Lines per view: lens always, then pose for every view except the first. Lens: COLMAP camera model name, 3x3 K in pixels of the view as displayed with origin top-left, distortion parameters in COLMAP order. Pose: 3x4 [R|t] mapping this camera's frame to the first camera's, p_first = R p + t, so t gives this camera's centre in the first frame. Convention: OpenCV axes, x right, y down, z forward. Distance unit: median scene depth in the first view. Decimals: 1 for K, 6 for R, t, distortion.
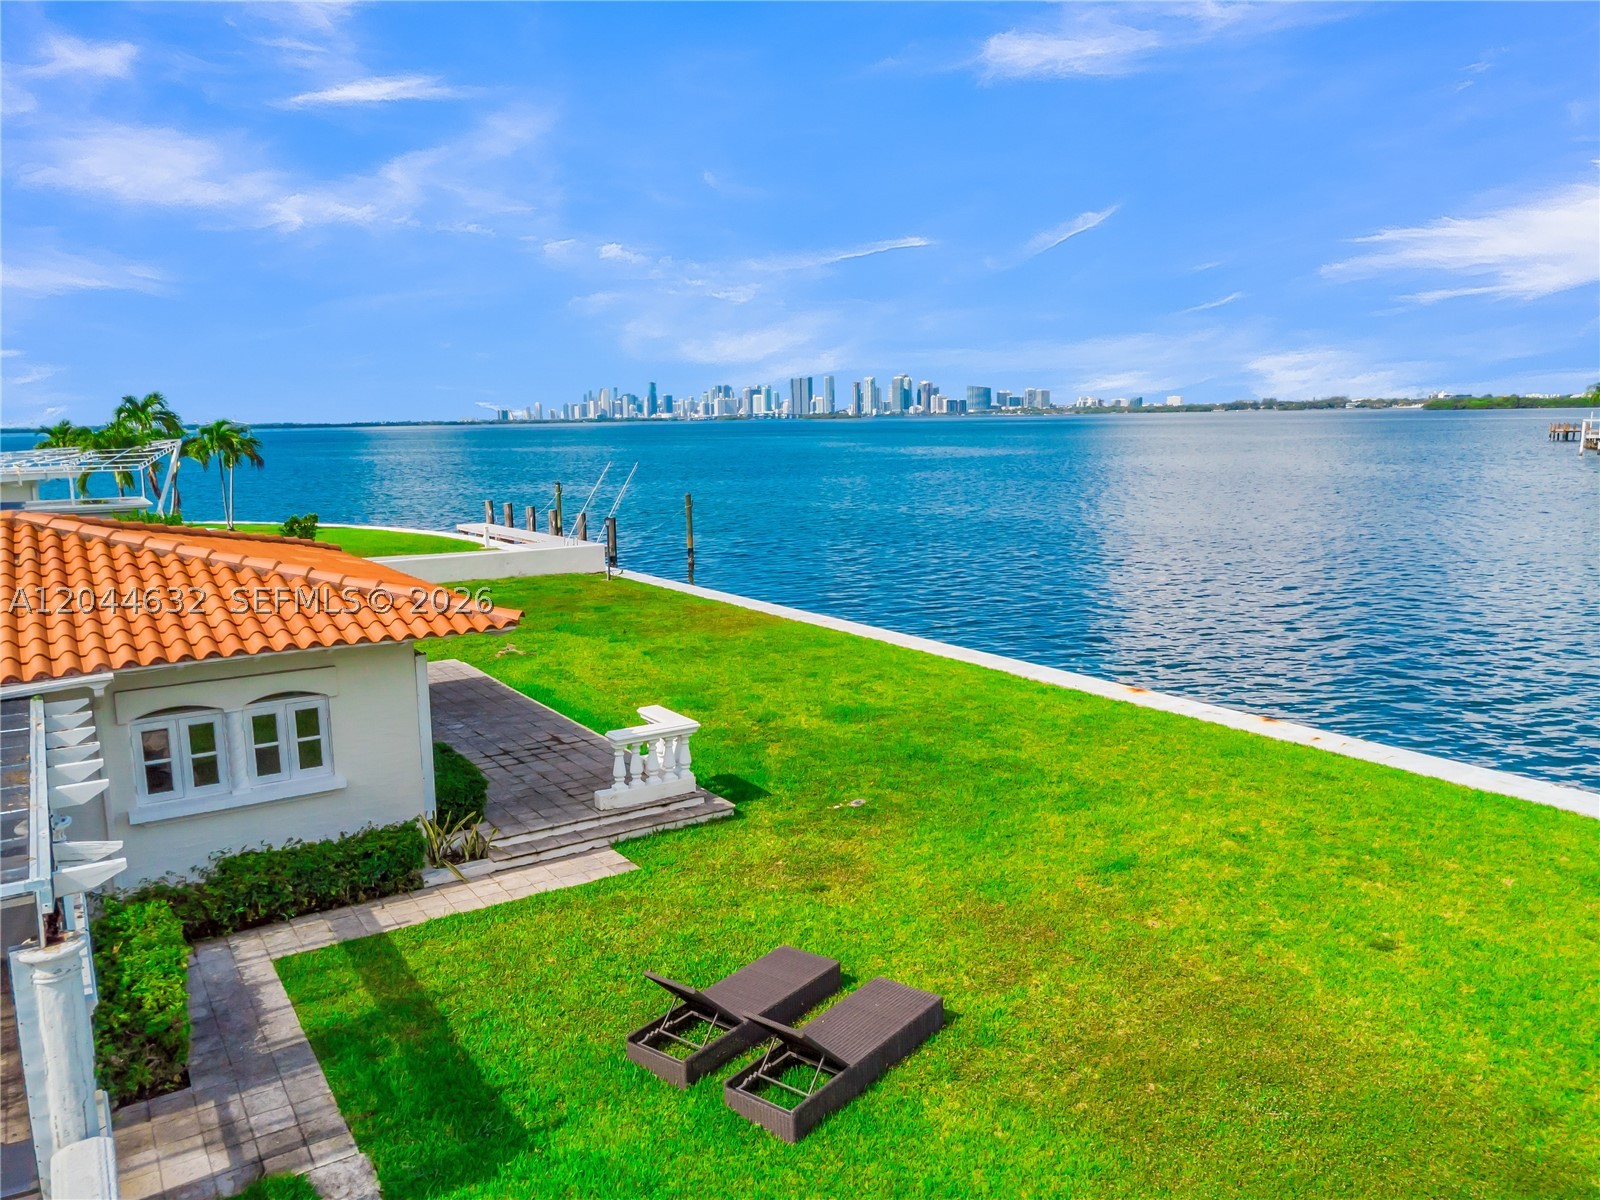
lens RADIAL K [[1154.0, 0, 798.5], [0, 1154.0, 604.2], [0, 0, 1]] dist [0.012300, -0.010066]
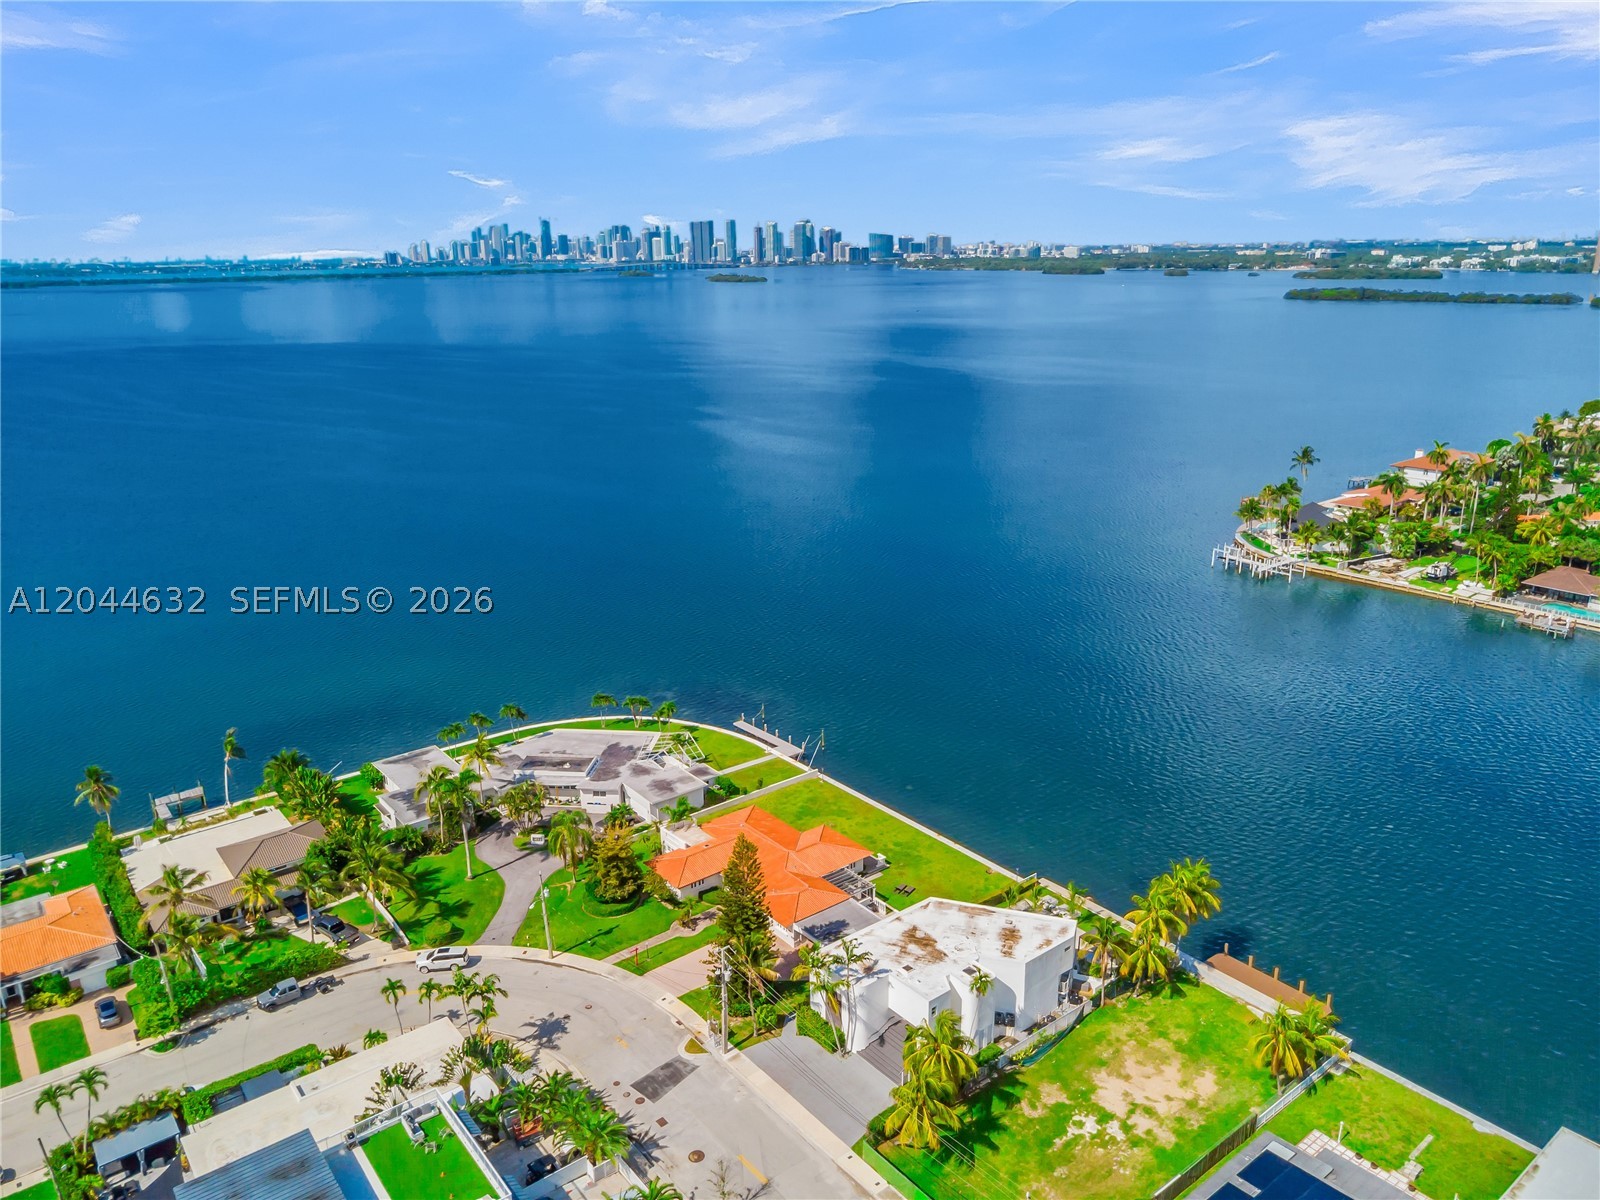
lens RADIAL K [[1154.0, 0, 798.5], [0, 1154.0, 602.1], [0, 0, 1]] dist [0.012300, -0.010066]
pose [[0.996341, -0.022993, 0.082313, -1.091307], [0.011617, 0.990627, 0.136101, -2.318471], [-0.084671, -0.134647, 0.987270, -5.664192]]
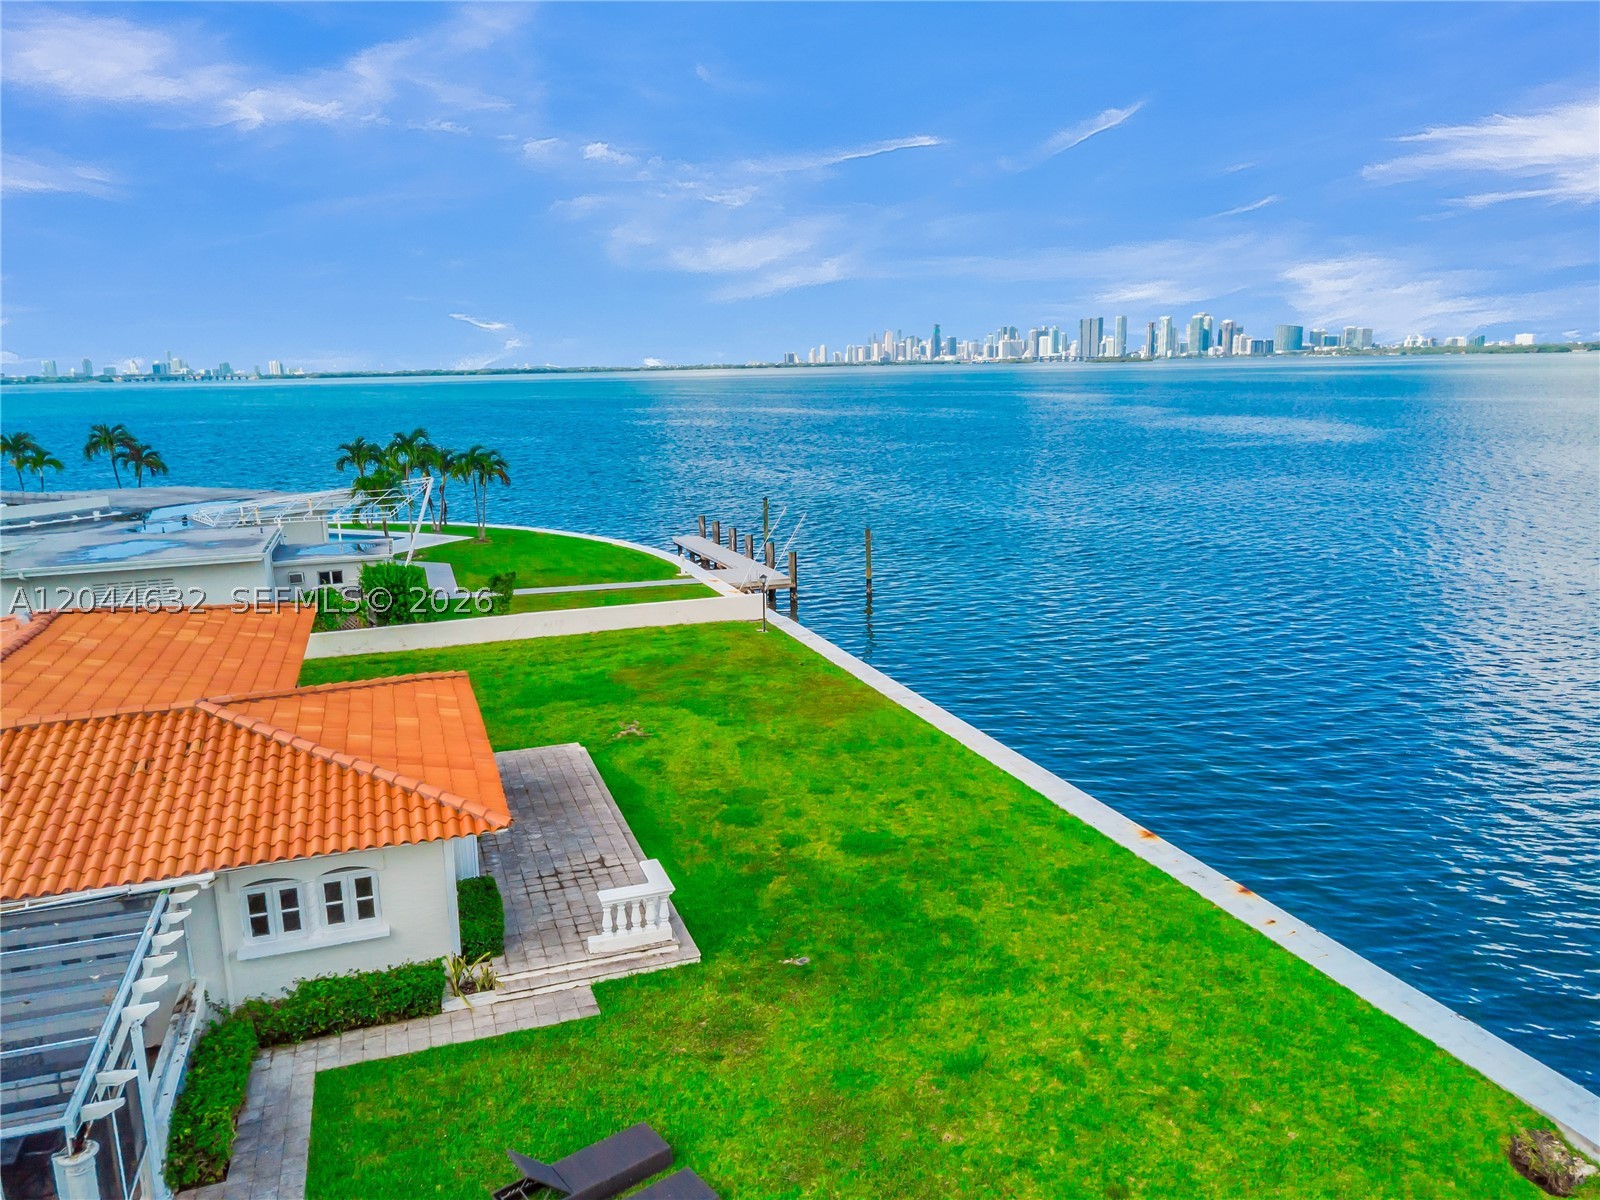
lens RADIAL K [[1154.0, 0, 799.3], [0, 1154.0, 602.7], [0, 0, 1]] dist [0.012300, -0.010066]
pose [[0.971430, 0.046048, -0.232817, 0.237647], [-0.034985, 0.998064, 0.051425, -0.201490], [0.234734, -0.041811, 0.971160, -0.122351]]
